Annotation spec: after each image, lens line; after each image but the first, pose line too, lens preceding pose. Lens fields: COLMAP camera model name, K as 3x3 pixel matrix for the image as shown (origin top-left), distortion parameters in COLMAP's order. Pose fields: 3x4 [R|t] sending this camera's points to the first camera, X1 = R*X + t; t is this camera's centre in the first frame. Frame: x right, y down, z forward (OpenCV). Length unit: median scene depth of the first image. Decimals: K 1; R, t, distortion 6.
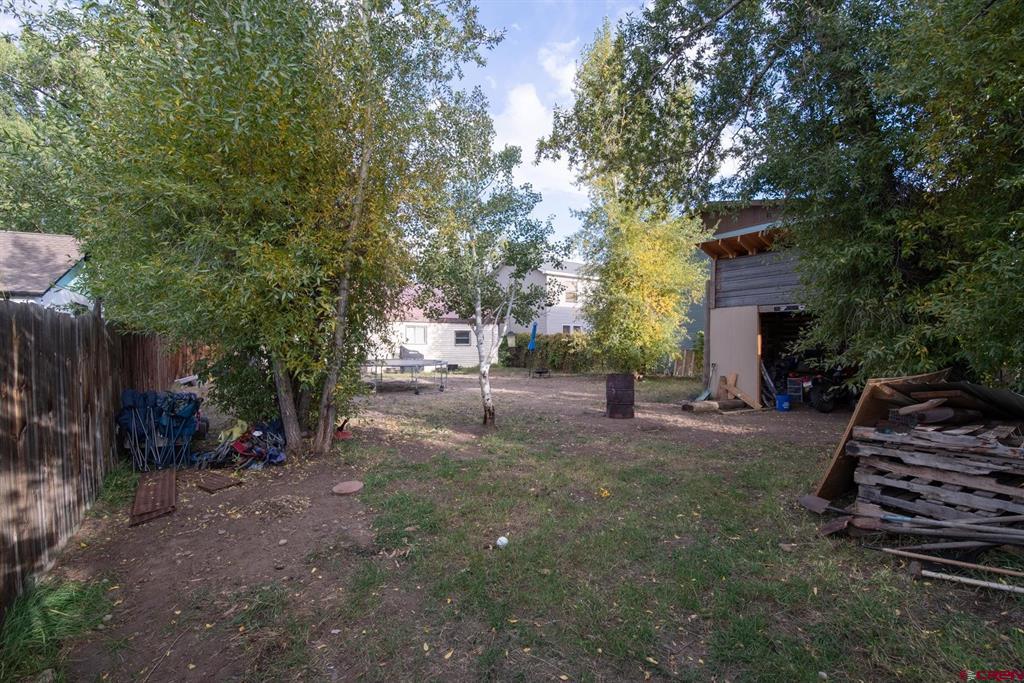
lens RADIAL K [[448.6, 0, 511.5], [0, 448.6, 344.1], [0, 0, 1]] dist [0.008120, -0.002139]
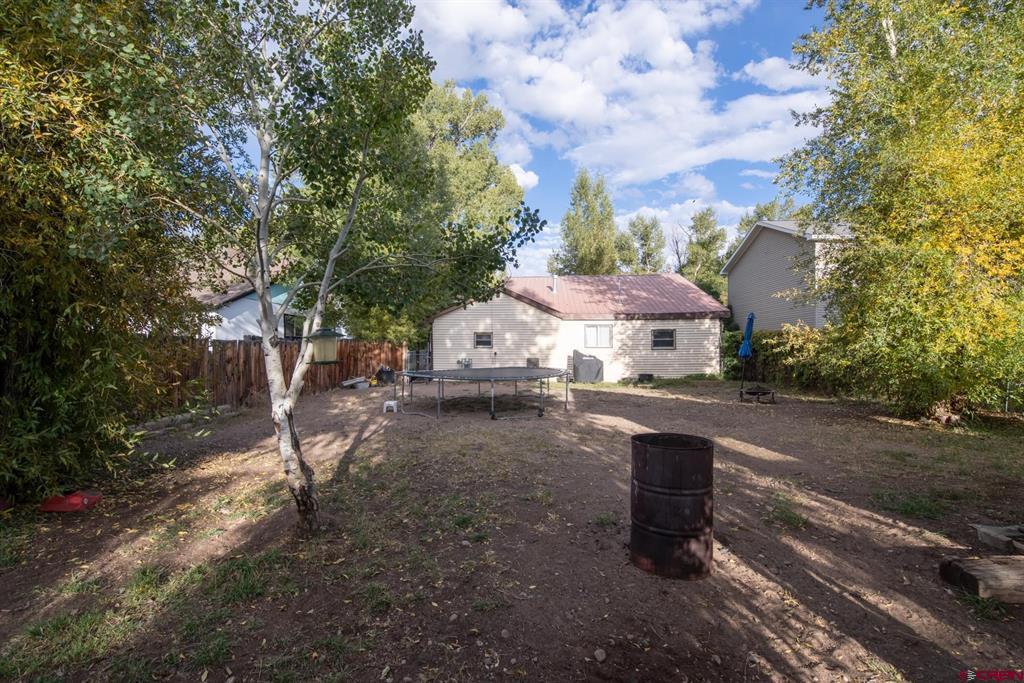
lens RADIAL K [[448.6, 0, 512.3], [0, 448.6, 340.0], [0, 0, 1]] dist [0.008120, -0.002139]
pose [[0.802606, -0.011300, -0.596402, 0.144801], [0.003635, 0.999895, -0.014053, -0.002856], [0.596498, 0.009111, 0.802563, 0.254611]]
